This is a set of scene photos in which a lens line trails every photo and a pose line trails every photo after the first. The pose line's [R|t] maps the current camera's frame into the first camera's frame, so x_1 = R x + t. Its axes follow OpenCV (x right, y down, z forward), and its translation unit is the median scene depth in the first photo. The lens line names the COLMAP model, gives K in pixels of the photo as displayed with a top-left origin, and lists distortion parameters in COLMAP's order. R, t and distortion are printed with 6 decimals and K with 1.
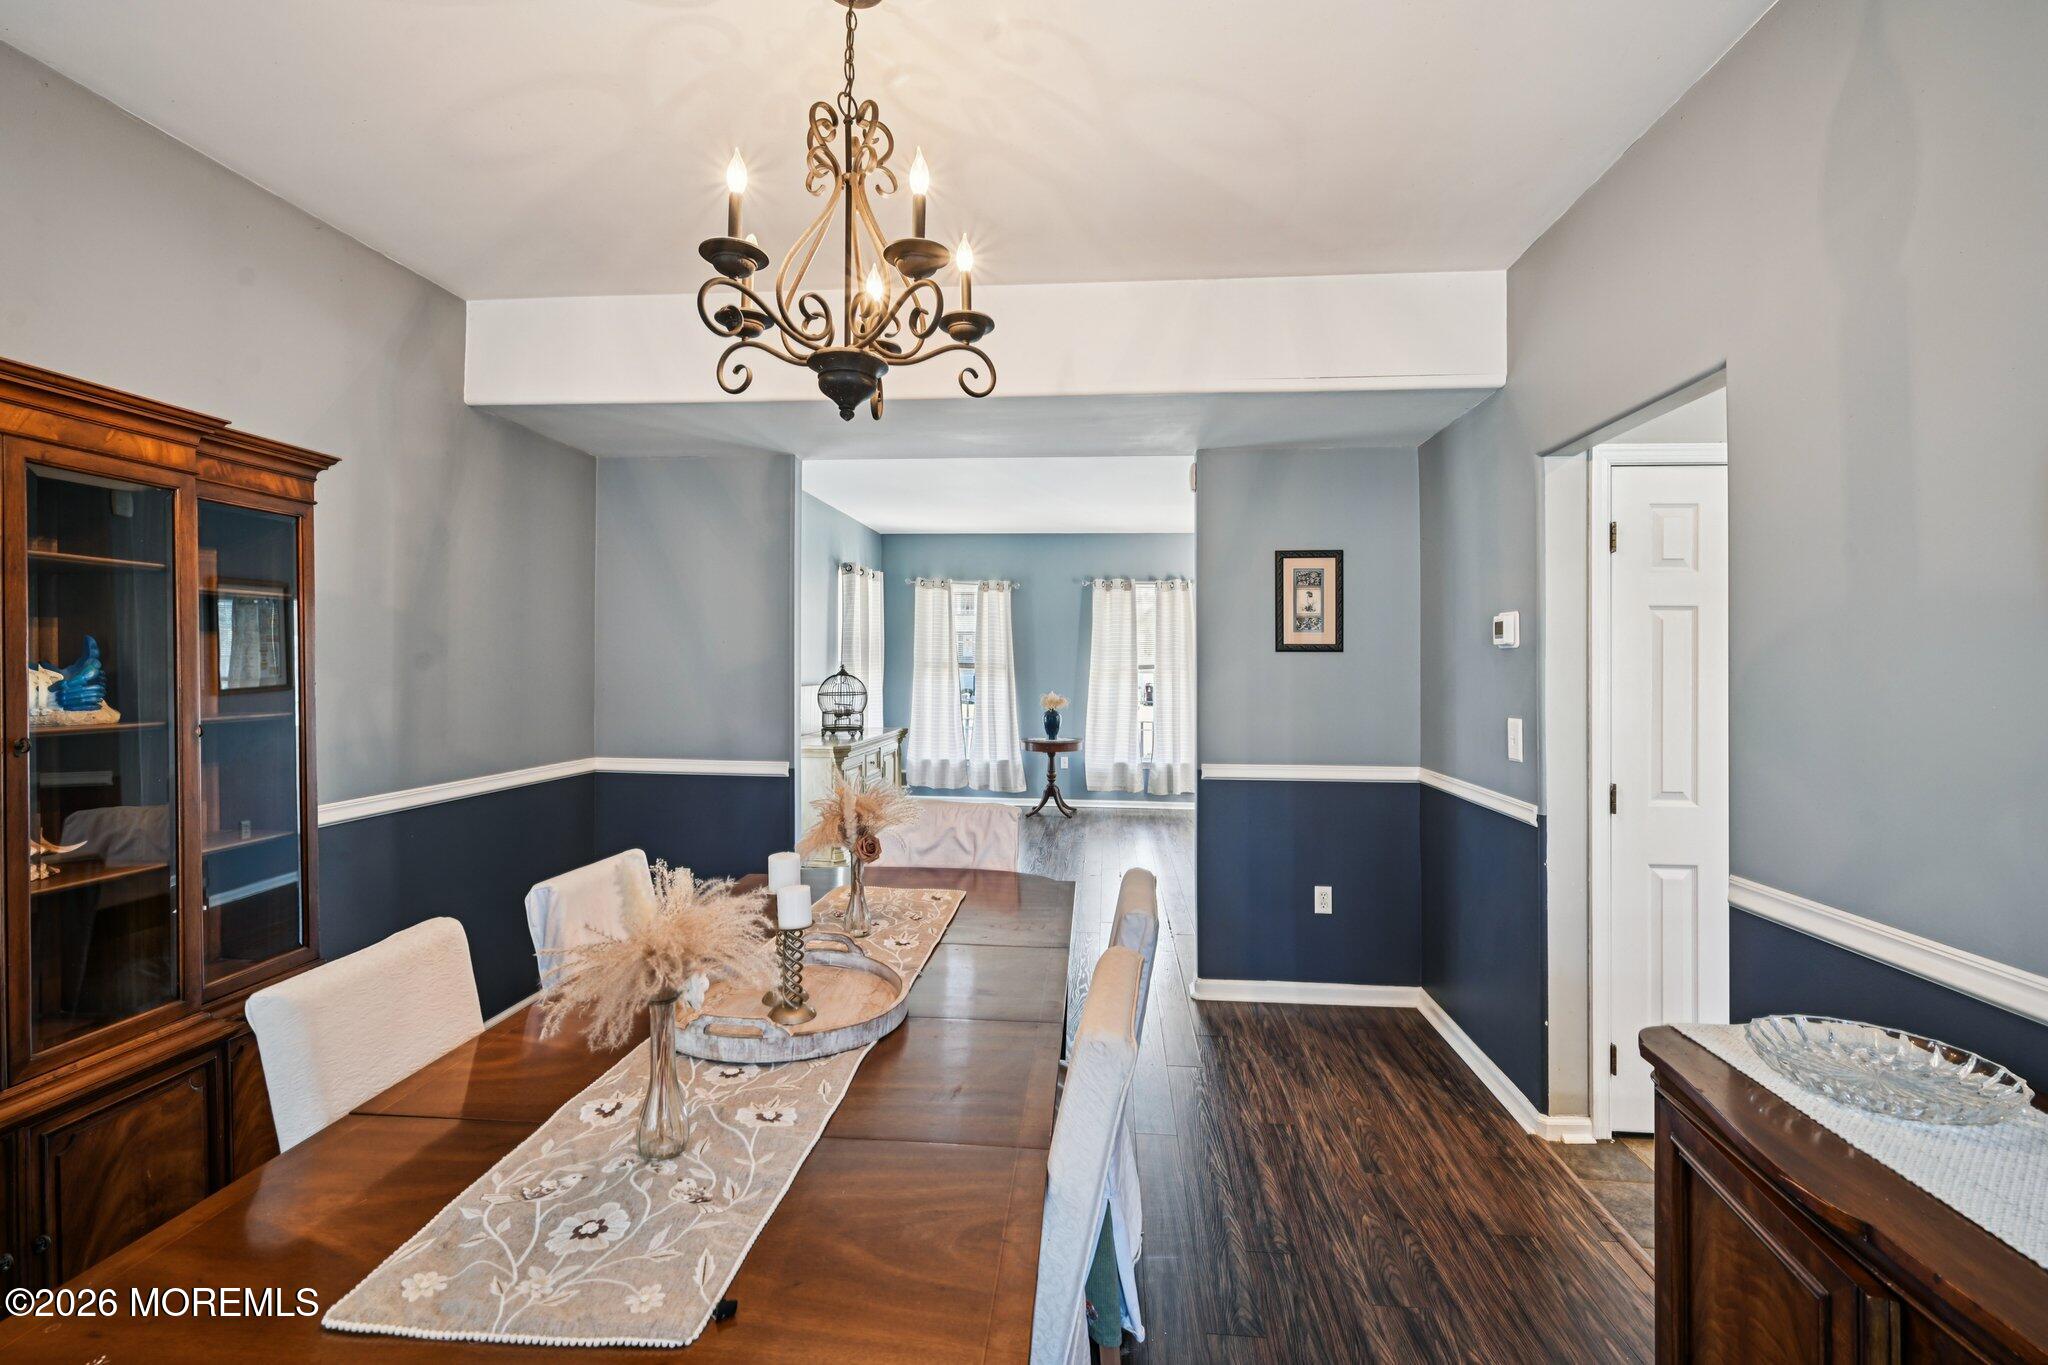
lens RADIAL K [[894.8, 0, 1012.4], [0, 894.8, 676.7], [0, 0, 1]] dist [-0.000120, 0.000140]
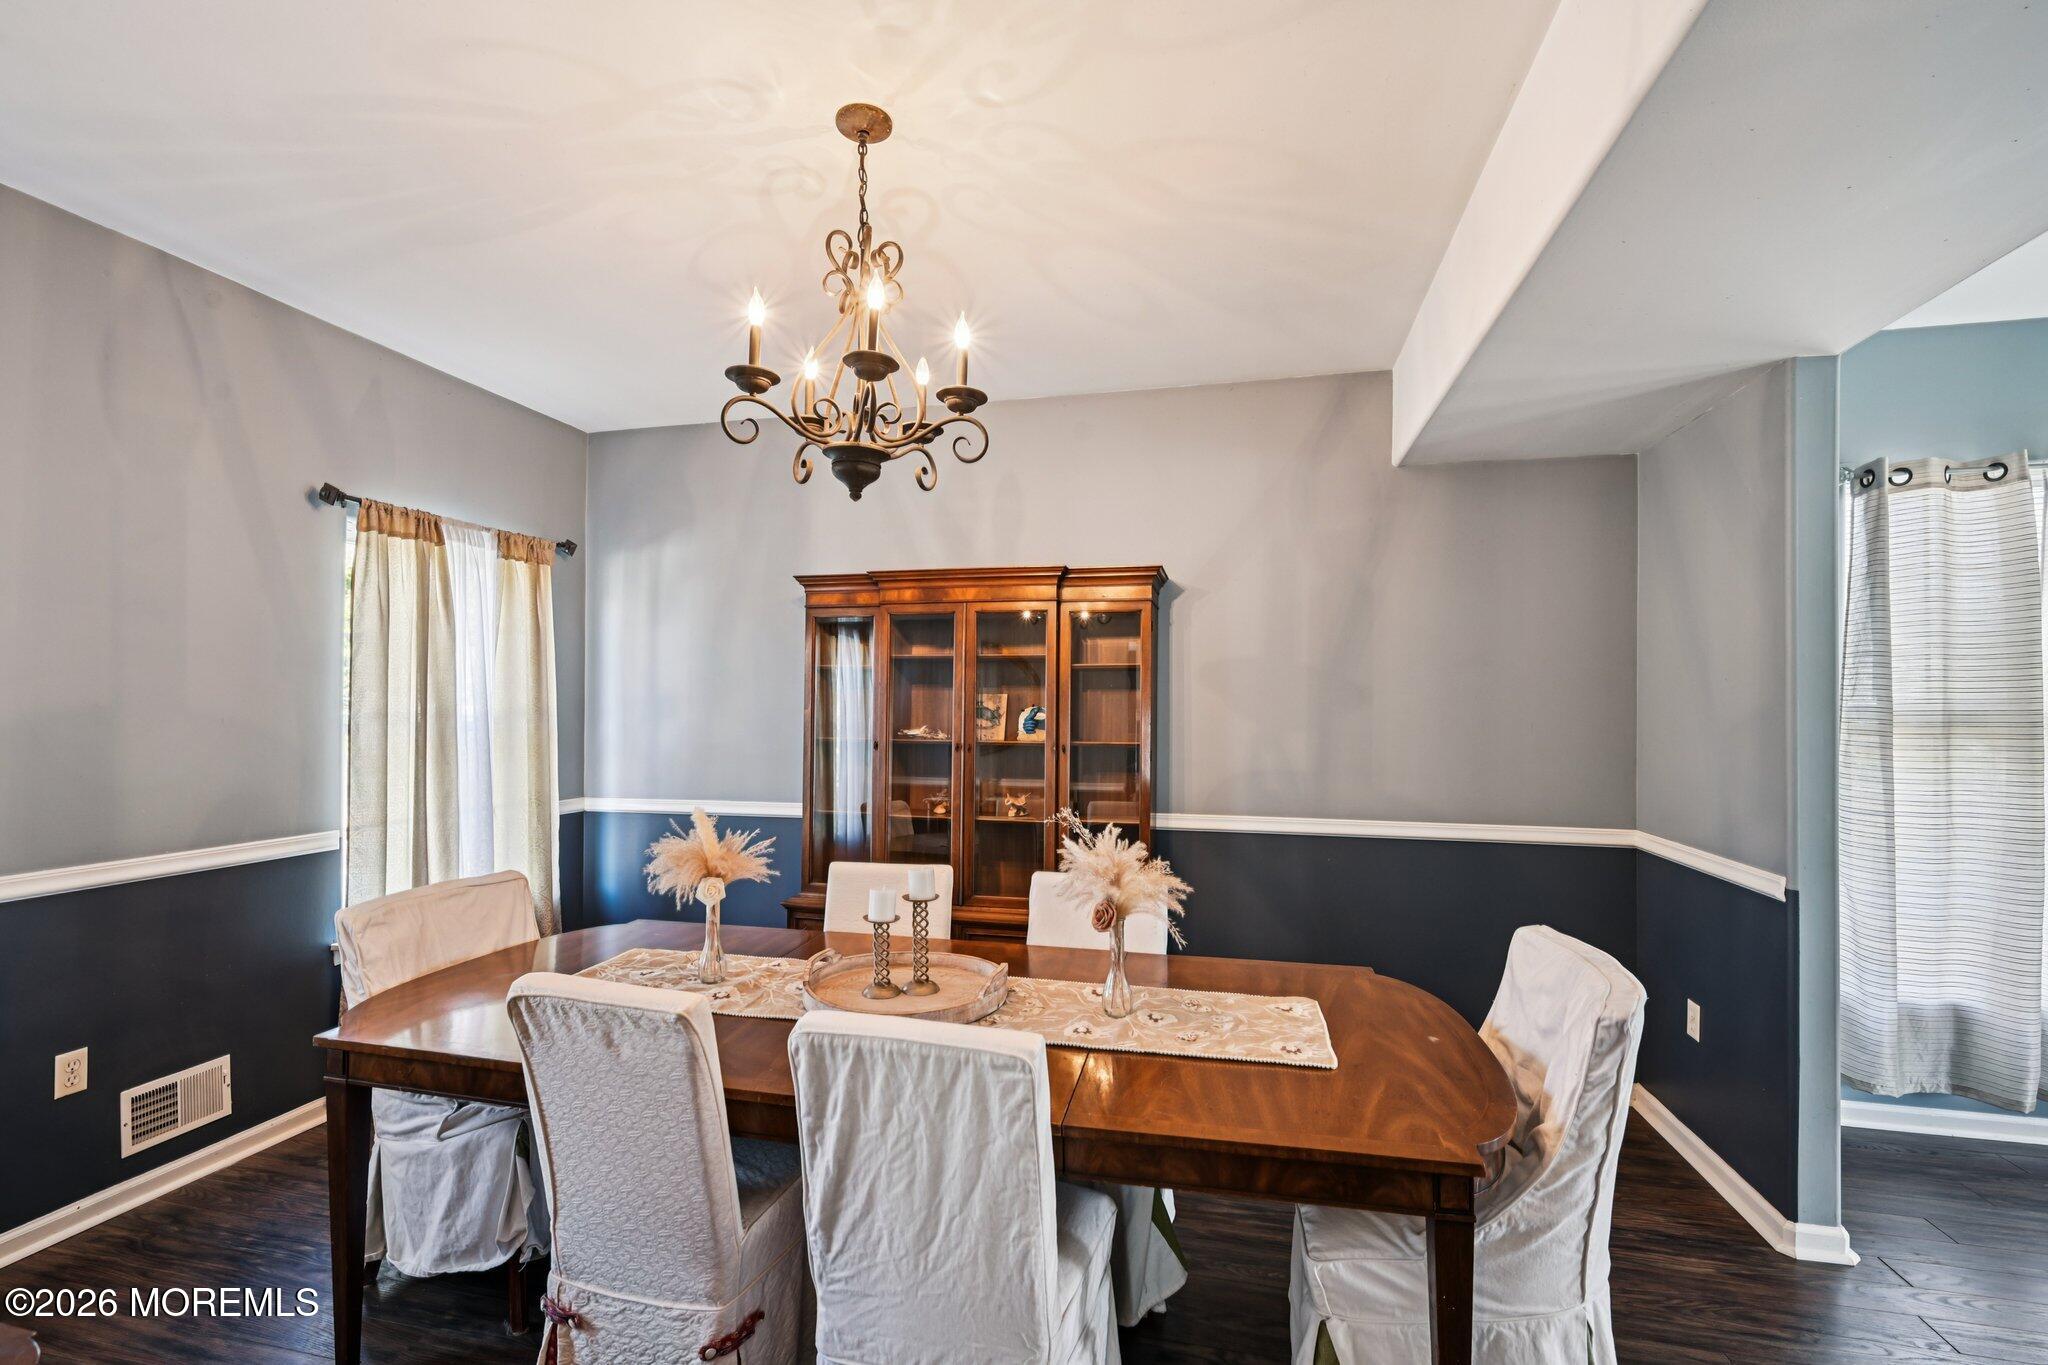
lens RADIAL K [[894.8, 0, 1017.1], [0, 894.8, 701.8], [0, 0, 1]] dist [-0.000120, 0.000140]
pose [[-0.146031, -0.013728, -0.989185, 0.191391], [-0.019024, 0.999758, -0.011066, -0.002253], [0.989097, 0.017202, -0.146256, 0.274242]]
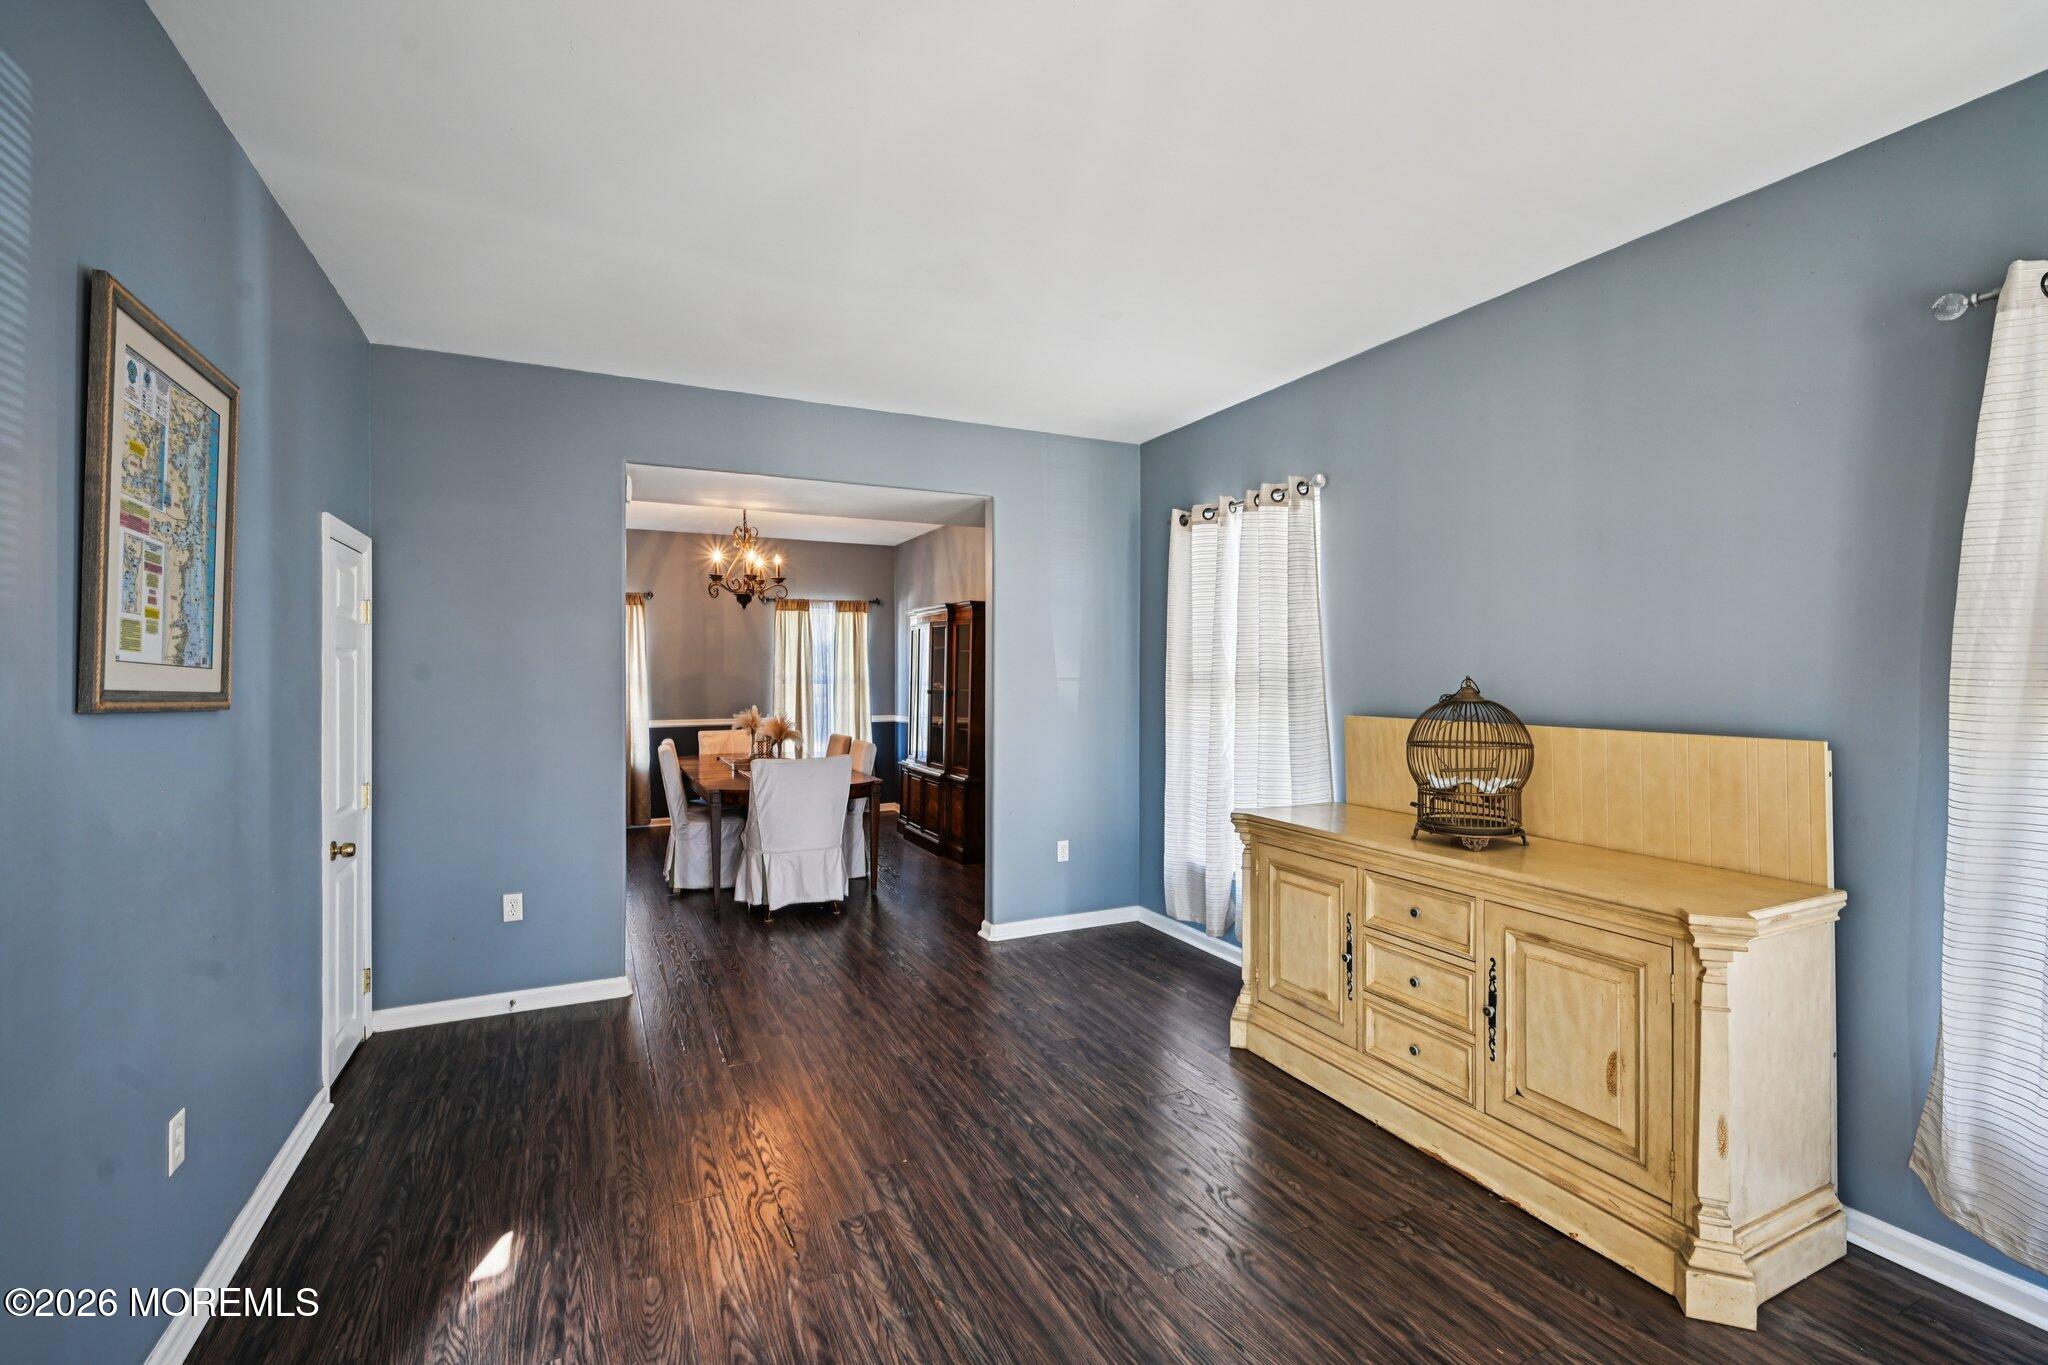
lens RADIAL K [[894.8, 0, 1026.1], [0, 894.8, 672.2], [0, 0, 1]] dist [-0.000120, 0.000140]
pose [[-0.849407, -0.008476, -0.527671, 0.165493], [-0.015568, 0.999838, 0.008998, -0.013811], [0.527509, 0.015858, -0.849401, 0.964586]]
